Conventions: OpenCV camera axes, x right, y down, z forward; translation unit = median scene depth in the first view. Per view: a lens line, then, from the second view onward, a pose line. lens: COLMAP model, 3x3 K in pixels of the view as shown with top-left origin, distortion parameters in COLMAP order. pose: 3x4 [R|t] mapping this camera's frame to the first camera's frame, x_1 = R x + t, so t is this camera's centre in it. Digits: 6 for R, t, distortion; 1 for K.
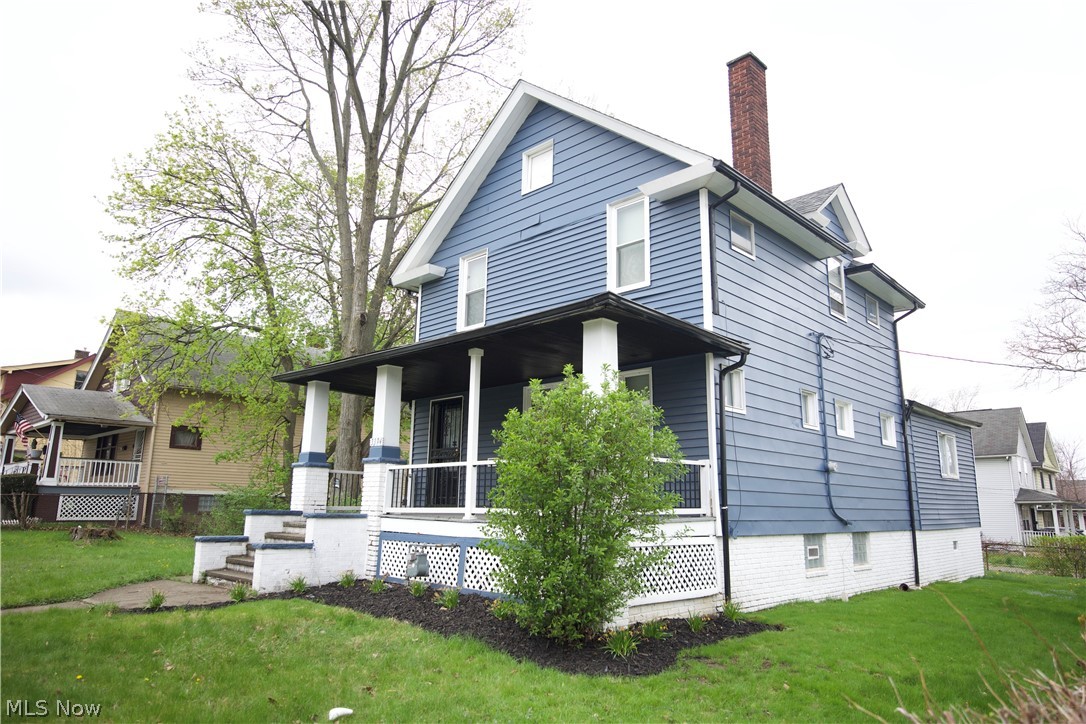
lens RADIAL K [[691.3, 0, 543.0], [0, 691.3, 362.0], [0, 0, 1]] dist [-0.016616, 0.001429]
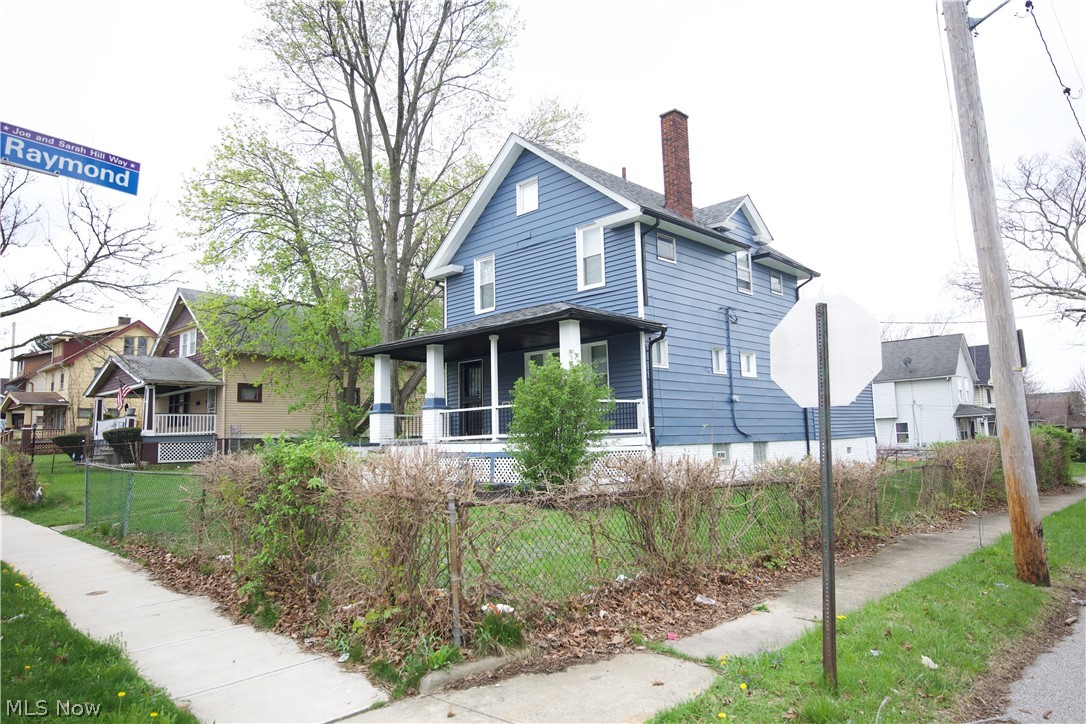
lens RADIAL K [[691.3, 0, 543.0], [0, 691.3, 362.0], [0, 0, 1]] dist [-0.016616, 0.001429]
pose [[0.999110, -0.042182, -0.000023, 0.010302], [0.041995, 0.994632, 0.094574, -0.081414], [-0.003967, -0.094491, 0.995518, -0.456693]]
